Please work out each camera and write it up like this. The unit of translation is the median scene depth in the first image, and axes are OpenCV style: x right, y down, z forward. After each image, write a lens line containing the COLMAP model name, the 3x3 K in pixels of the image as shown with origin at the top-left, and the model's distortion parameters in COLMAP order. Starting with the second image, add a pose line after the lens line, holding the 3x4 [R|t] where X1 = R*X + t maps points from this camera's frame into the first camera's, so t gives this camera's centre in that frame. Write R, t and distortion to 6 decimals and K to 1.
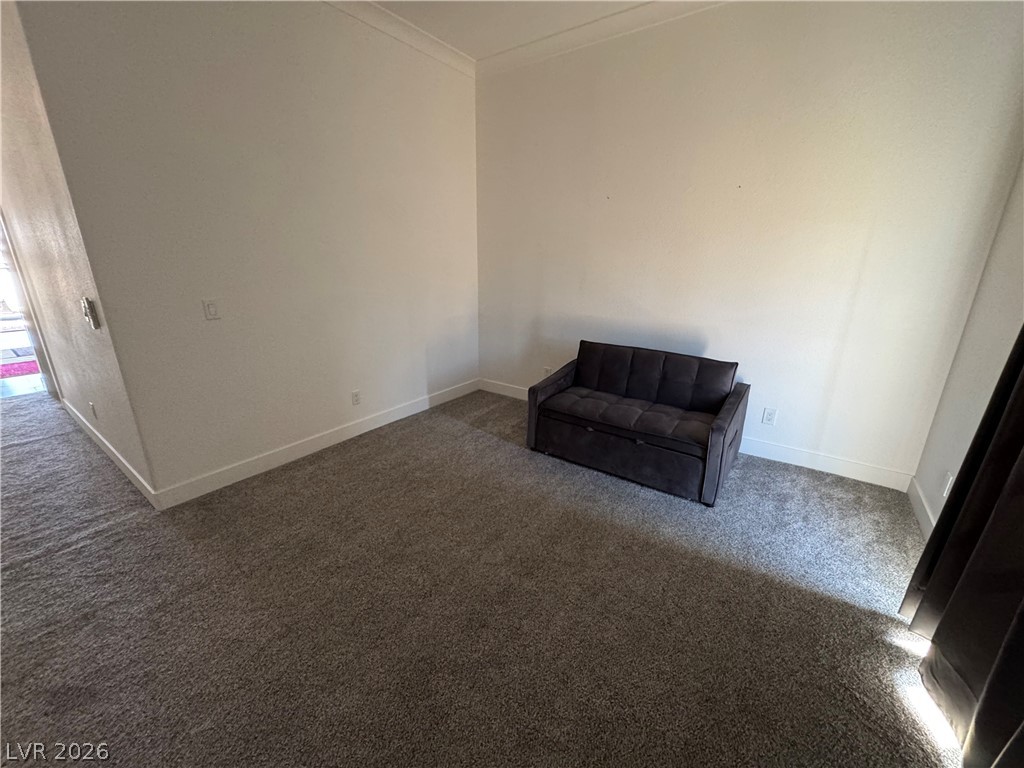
lens RADIAL K [[408.5, 0, 512.0], [0, 408.5, 384.0], [0, 0, 1]] dist [-0.000058, -0.000176]
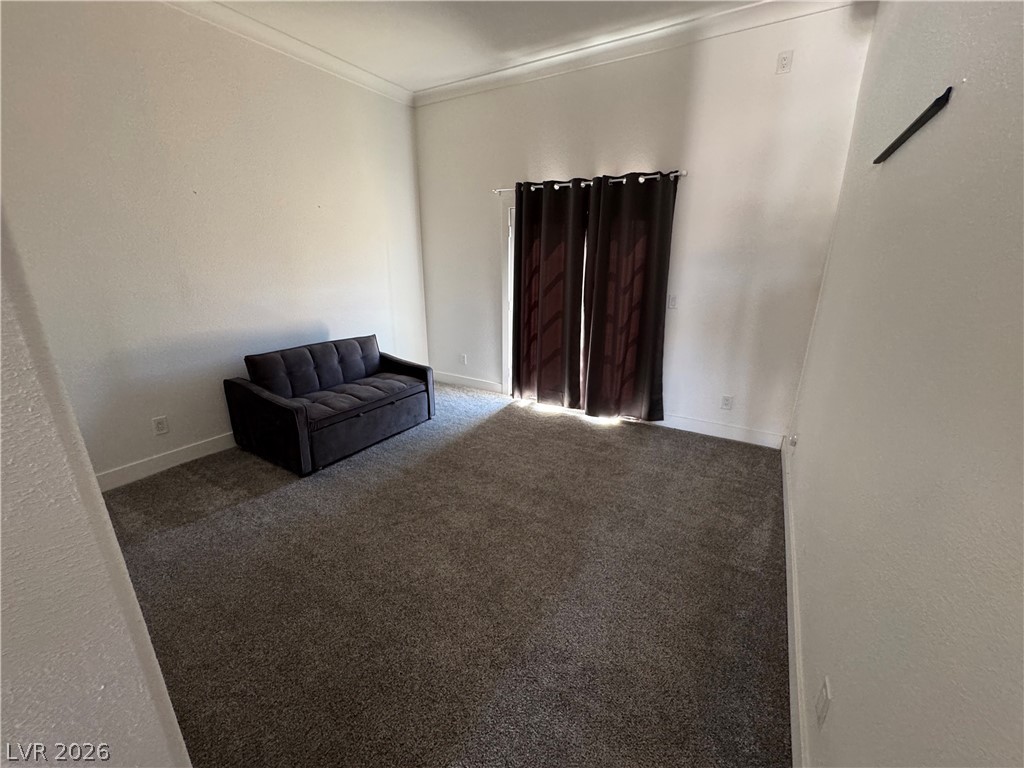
lens RADIAL K [[408.5, 0, 512.0], [0, 408.5, 384.0], [0, 0, 1]] dist [-0.000058, -0.000176]
pose [[-0.083263, -0.291008, 0.953091, -0.899353], [0.288271, 0.908487, 0.302573, -0.187599], [-0.953922, 0.299942, 0.008246, 0.571664]]
